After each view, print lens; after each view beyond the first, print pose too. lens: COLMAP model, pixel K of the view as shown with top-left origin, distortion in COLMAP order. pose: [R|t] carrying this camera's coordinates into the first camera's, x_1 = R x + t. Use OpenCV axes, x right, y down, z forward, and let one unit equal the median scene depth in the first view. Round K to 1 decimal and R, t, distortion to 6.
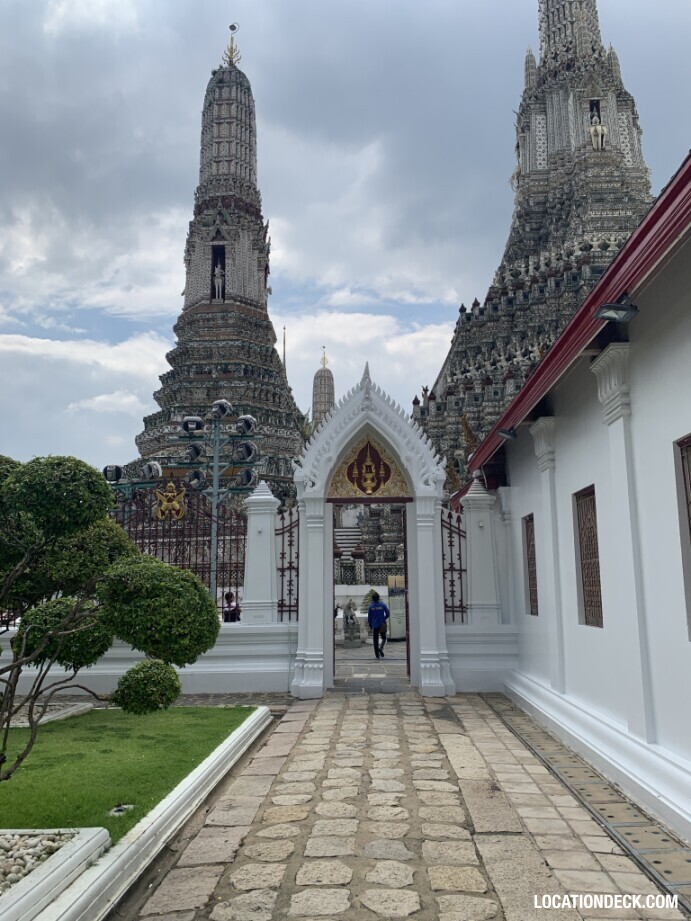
lens RADIAL K [[699.3, 0, 346.8], [0, 699.3, 475.6], [0, 0, 1]] dist [0.005234, -0.030313]
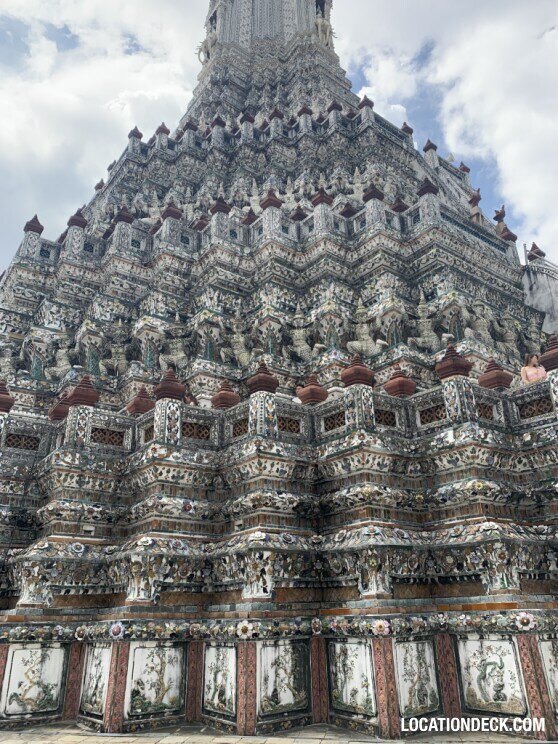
lens RADIAL K [[564.2, 0, 281.5], [0, 564.2, 364.6], [0, 0, 1]] dist [0.120753, -0.269015]
pose [[0.765974, 0.238983, 0.596801, 0.021540], [-0.097199, 0.960716, -0.259957, 0.068424], [-0.635481, 0.141112, 0.759112, 0.657136]]
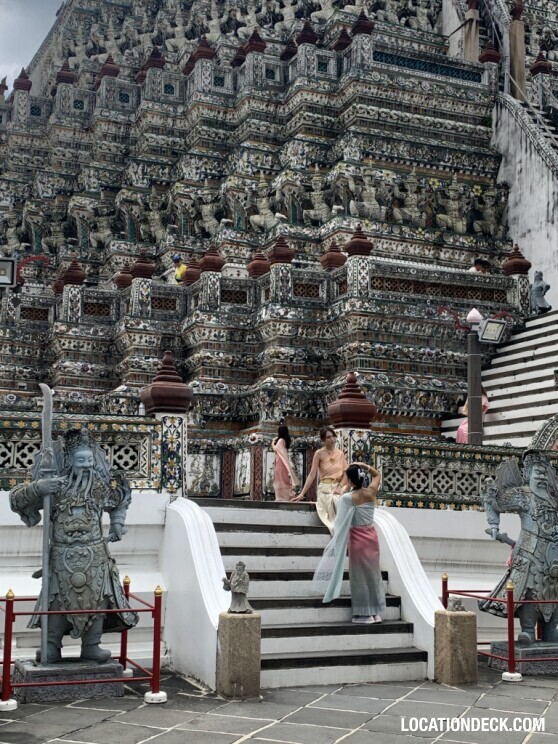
lens RADIAL K [[989.1, 0, 284.6], [0, 989.1, 354.7], [0, 0, 1]] dist [0.200613, -0.703591]
pose [[0.899143, 0.085271, 0.429267, 0.010087], [-0.091651, 0.995774, -0.005832, 0.053703], [-0.427951, -0.034098, 0.903159, 0.340561]]
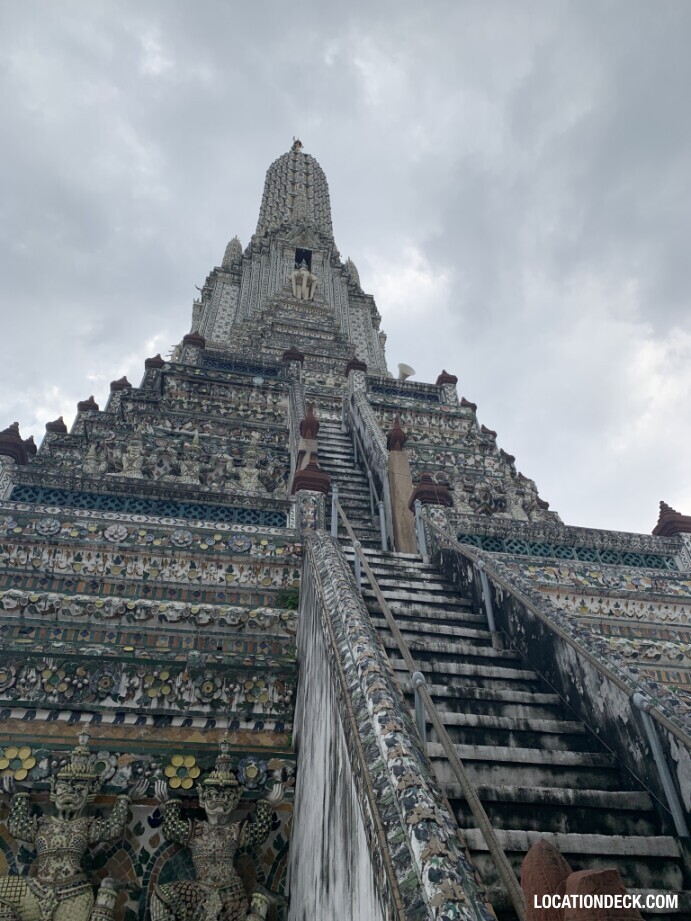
lens RADIAL K [[703.3, 0, 360.3], [0, 703.3, 473.6], [0, 0, 1]] dist [0.041353, -0.060527]
pose [[0.964819, 0.155942, 0.211677, 0.346624], [-0.011684, 0.829746, -0.558019, -0.028001], [-0.262657, 0.535914, 0.802376, 0.675988]]
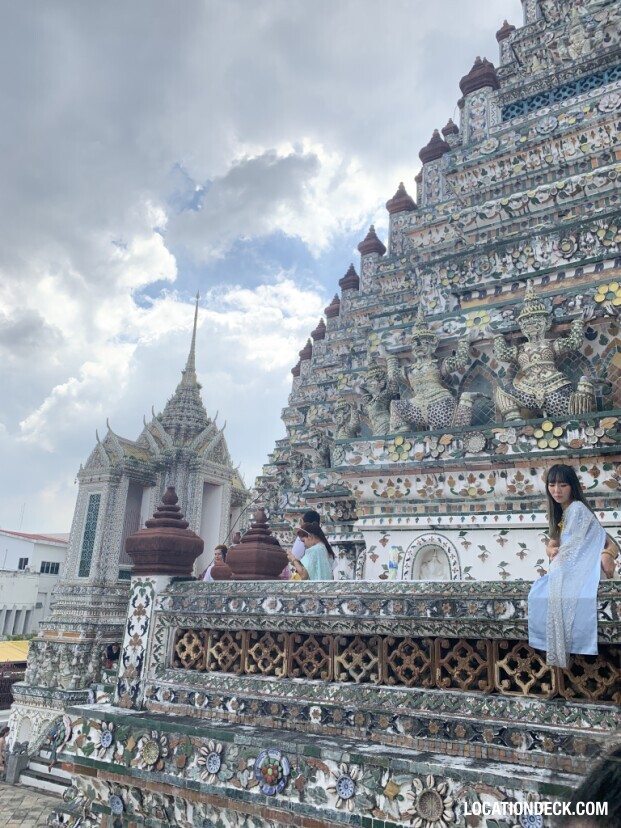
lens RADIAL K [[630.6, 0, 318.3], [0, 630.6, 403.2], [0, 0, 1]] dist [0.061396, -0.081717]
pose [[0.877331, -0.118792, -0.464949, 0.328355], [0.044442, 0.984826, -0.167758, -0.009745], [0.477823, 0.126516, 0.869298, 0.667721]]
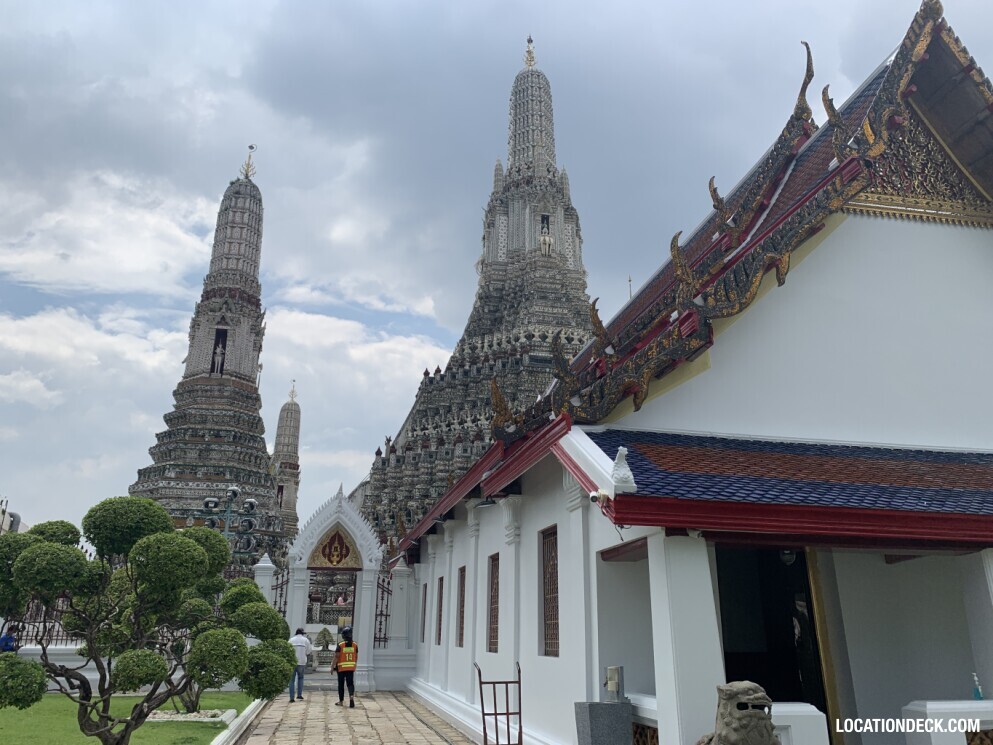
lens RADIAL K [[753.0, 0, 494.8], [0, 753.0, 367.2], [0, 0, 1]] dist [0.120753, -0.269015]
pose [[0.967175, 0.098614, 0.234195, -0.018944], [-0.056870, 0.982251, -0.178745, -0.036399], [-0.247665, 0.159559, 0.955617, -0.239410]]
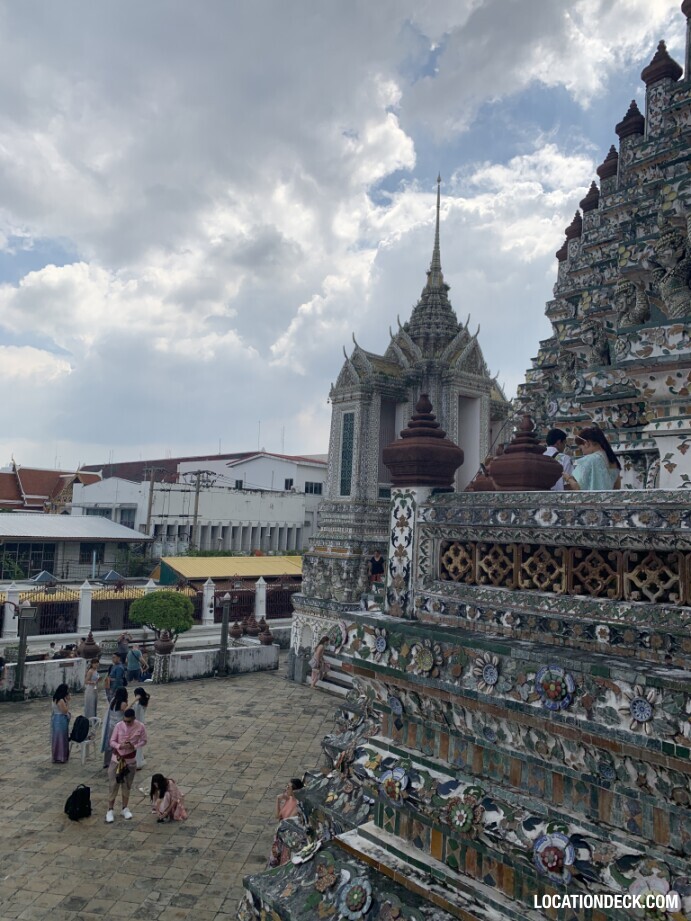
lens RADIAL K [[701.4, 0, 354.2], [0, 701.4, 448.5], [0, 0, 1]] dist [0.061396, -0.081717]
pose [[0.674660, -0.047519, -0.736598, 0.326651], [0.079082, 0.996835, 0.008126, -0.007985], [0.733880, -0.063734, 0.676282, 0.669467]]
